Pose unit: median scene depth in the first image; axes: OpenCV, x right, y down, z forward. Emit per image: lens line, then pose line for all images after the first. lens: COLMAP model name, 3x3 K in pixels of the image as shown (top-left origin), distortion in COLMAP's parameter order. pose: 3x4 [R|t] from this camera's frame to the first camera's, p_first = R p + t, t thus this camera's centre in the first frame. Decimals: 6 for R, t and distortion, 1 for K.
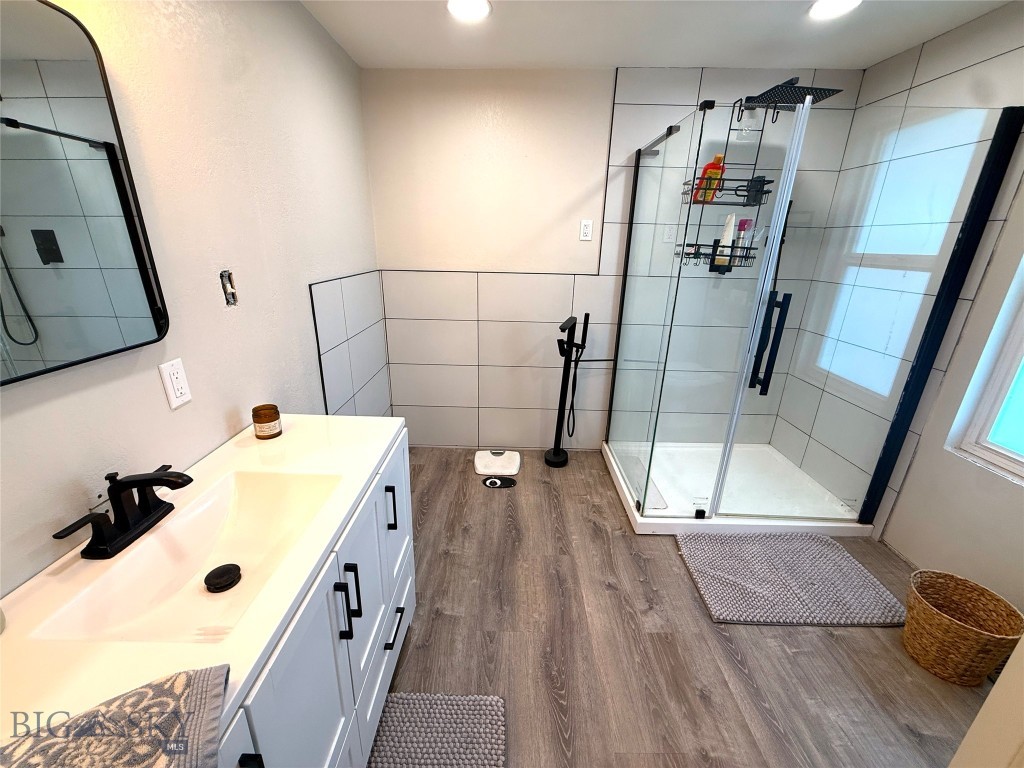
lens RADIAL K [[408.8, 0, 511.2], [0, 408.8, 383.4], [0, 0, 1]] dist [-0.001105, 0.000123]
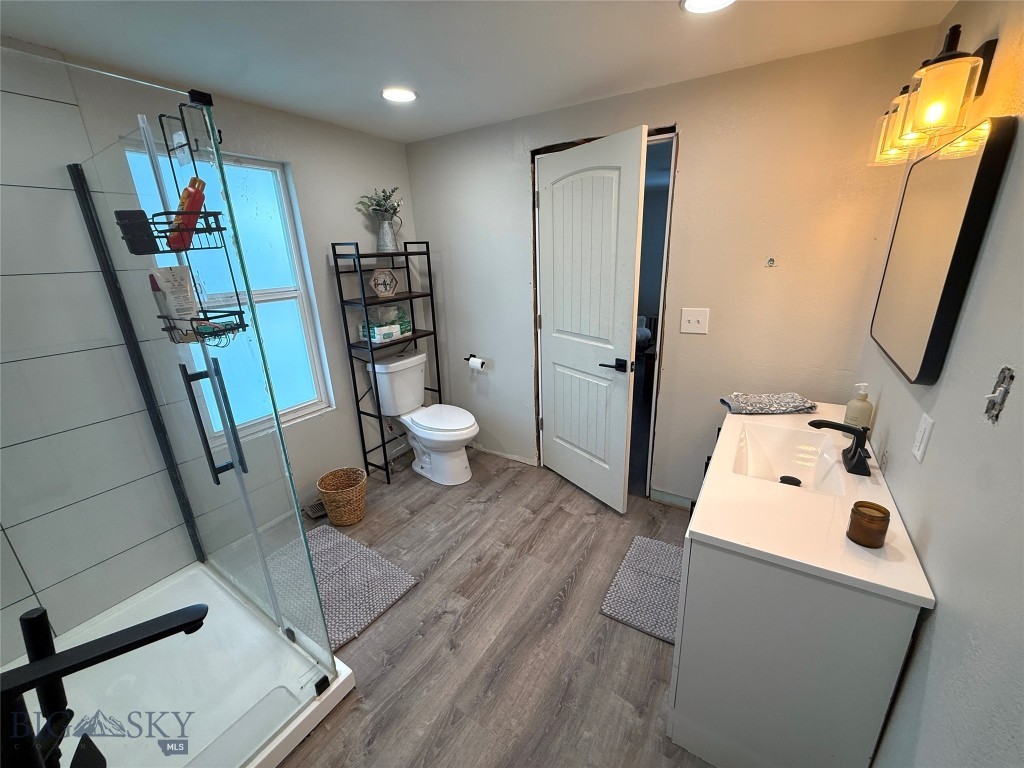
lens RADIAL K [[408.8, 0, 511.2], [0, 408.8, 383.4], [0, 0, 1]] dist [-0.001105, 0.000123]
pose [[-0.846056, -0.153801, 0.510426, -0.284427], [0.192441, 0.804801, 0.561482, -0.545038], [-0.497148, 0.573272, -0.651309, 1.307391]]
